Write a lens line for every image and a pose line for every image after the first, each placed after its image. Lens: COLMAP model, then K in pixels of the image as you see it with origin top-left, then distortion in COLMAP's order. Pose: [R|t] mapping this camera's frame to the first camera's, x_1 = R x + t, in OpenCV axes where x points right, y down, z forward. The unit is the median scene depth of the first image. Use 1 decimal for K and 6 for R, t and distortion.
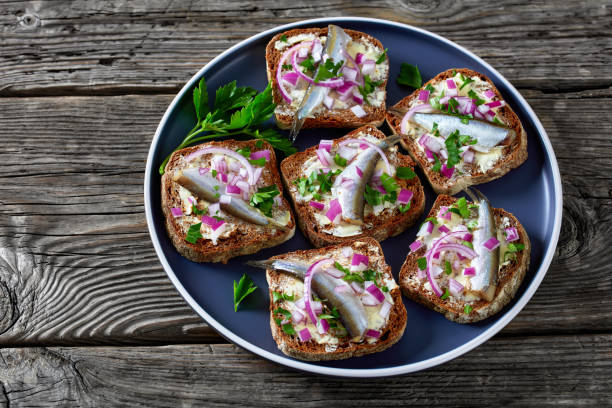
lens RADIAL K [[1716.2, 0, 308.2], [0, 1716.2, 208.5], [0, 0, 1]] dist [0.070319, 0.000000]
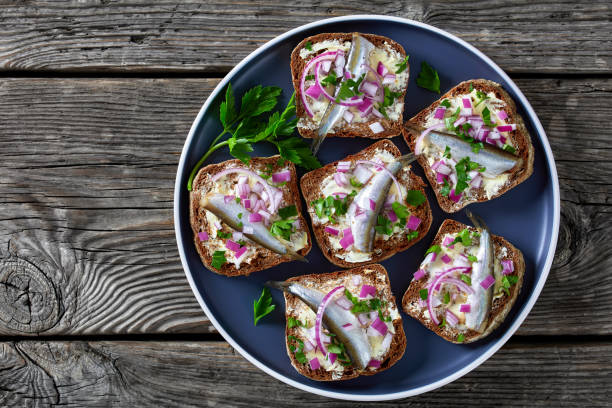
lens RADIAL K [[1716.2, 0, 307.3], [0, 1716.2, 201.5], [0, 0, 1]] dist [0.070319, 0.000000]
pose [[0.998786, 0.045715, -0.018370, 0.008542], [-0.029748, 0.856792, 0.514804, -0.570212], [0.039273, -0.513632, 0.857111, 0.072933]]
